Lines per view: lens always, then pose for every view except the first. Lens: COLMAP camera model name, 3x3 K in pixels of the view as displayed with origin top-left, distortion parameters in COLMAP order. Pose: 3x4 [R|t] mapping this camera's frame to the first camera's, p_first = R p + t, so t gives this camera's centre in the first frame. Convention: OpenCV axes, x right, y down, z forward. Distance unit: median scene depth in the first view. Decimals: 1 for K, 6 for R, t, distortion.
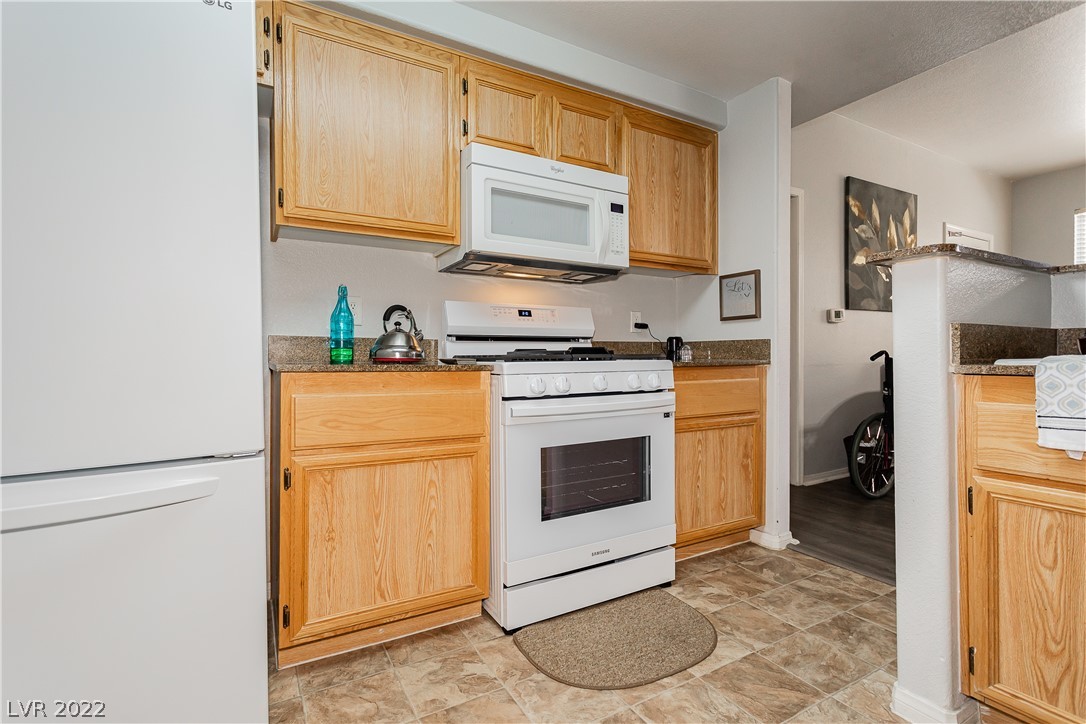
lens RADIAL K [[510.4, 0, 543.0], [0, 510.4, 362.0], [0, 0, 1]] dist [0.004771, 0.001050]
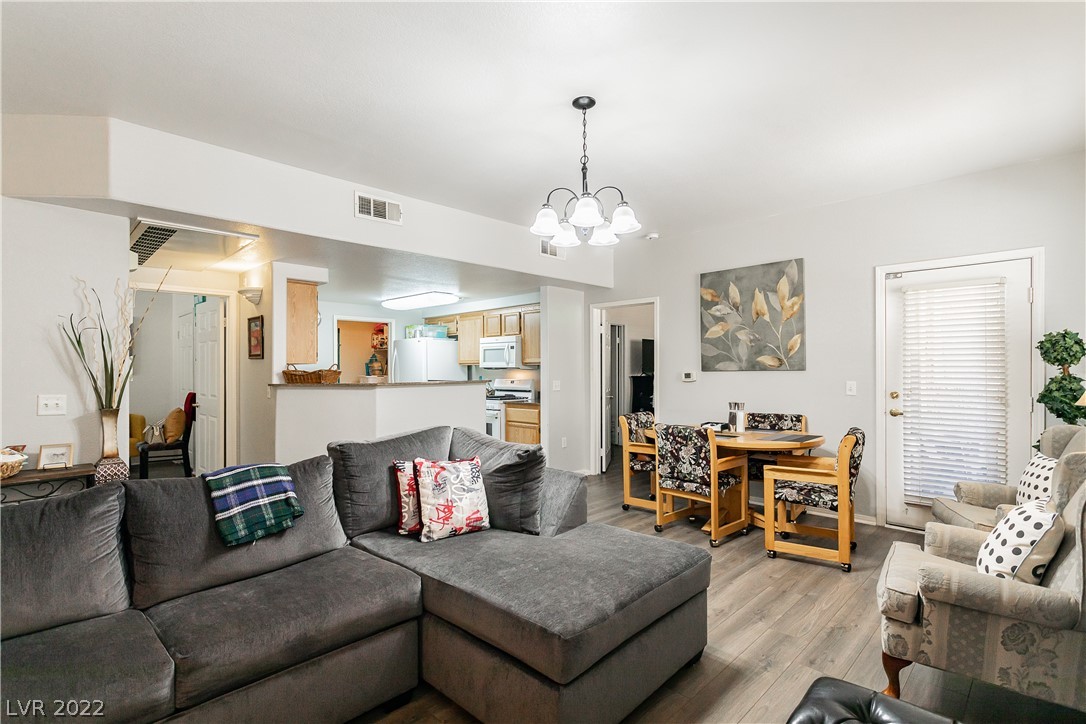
lens RADIAL K [[510.4, 0, 543.0], [0, 510.4, 362.0], [0, 0, 1]] dist [0.004771, 0.001050]
pose [[0.270594, -0.013121, -0.962604, 1.752010], [-0.004211, 0.999881, -0.014812, -0.104000], [0.962684, 0.008062, 0.270507, 0.224362]]
